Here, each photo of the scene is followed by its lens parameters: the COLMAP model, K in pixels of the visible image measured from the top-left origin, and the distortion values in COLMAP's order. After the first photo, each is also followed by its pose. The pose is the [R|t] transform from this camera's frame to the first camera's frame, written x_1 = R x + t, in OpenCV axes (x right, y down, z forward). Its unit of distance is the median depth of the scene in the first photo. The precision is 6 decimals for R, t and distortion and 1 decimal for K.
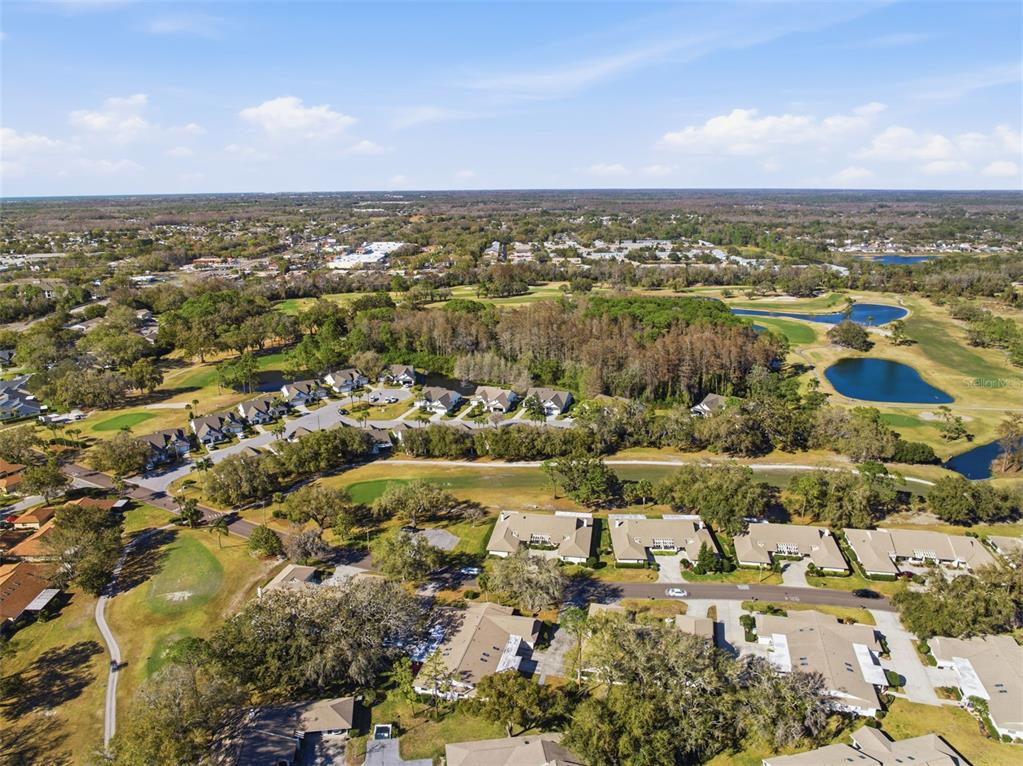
lens RADIAL K [[731.5, 0, 513.8], [0, 731.5, 379.8], [0, 0, 1]] dist [-0.052157, 0.023306]
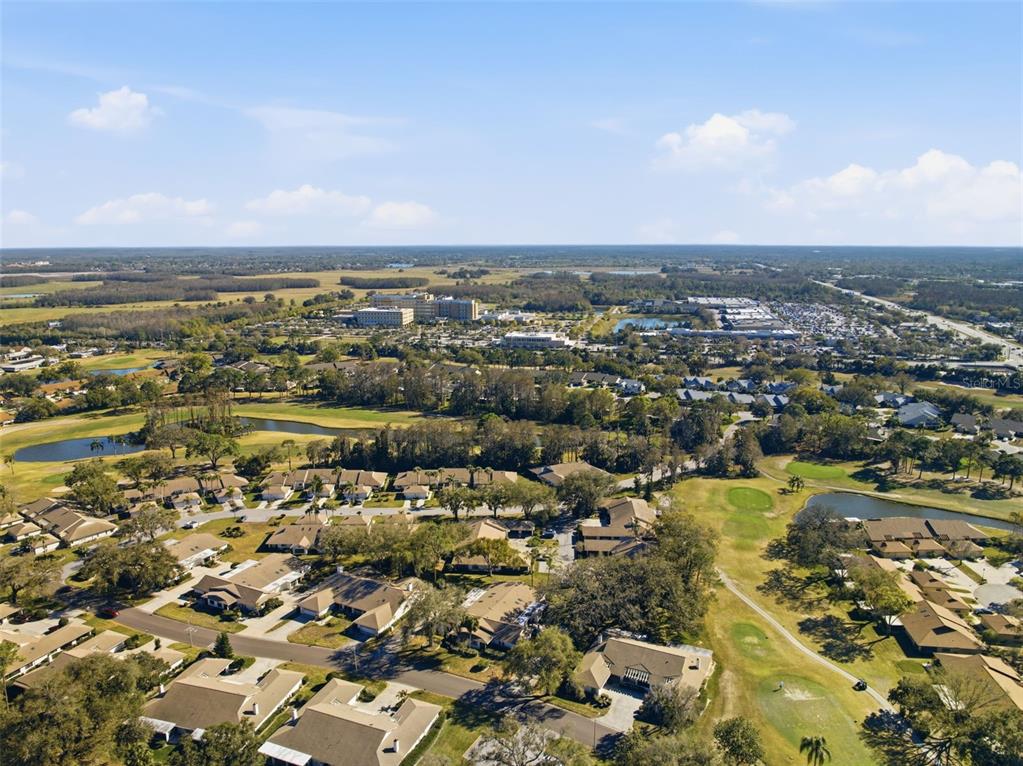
lens RADIAL K [[720.5, 0, 511.5], [0, 720.5, 383.0], [0, 0, 1]] dist [-0.041669, -0.000768]
pose [[-0.975391, -0.025155, 0.219042, -0.256504], [0.073322, 0.899918, 0.429850, -0.387926], [-0.207932, 0.435333, -0.875928, 1.433282]]
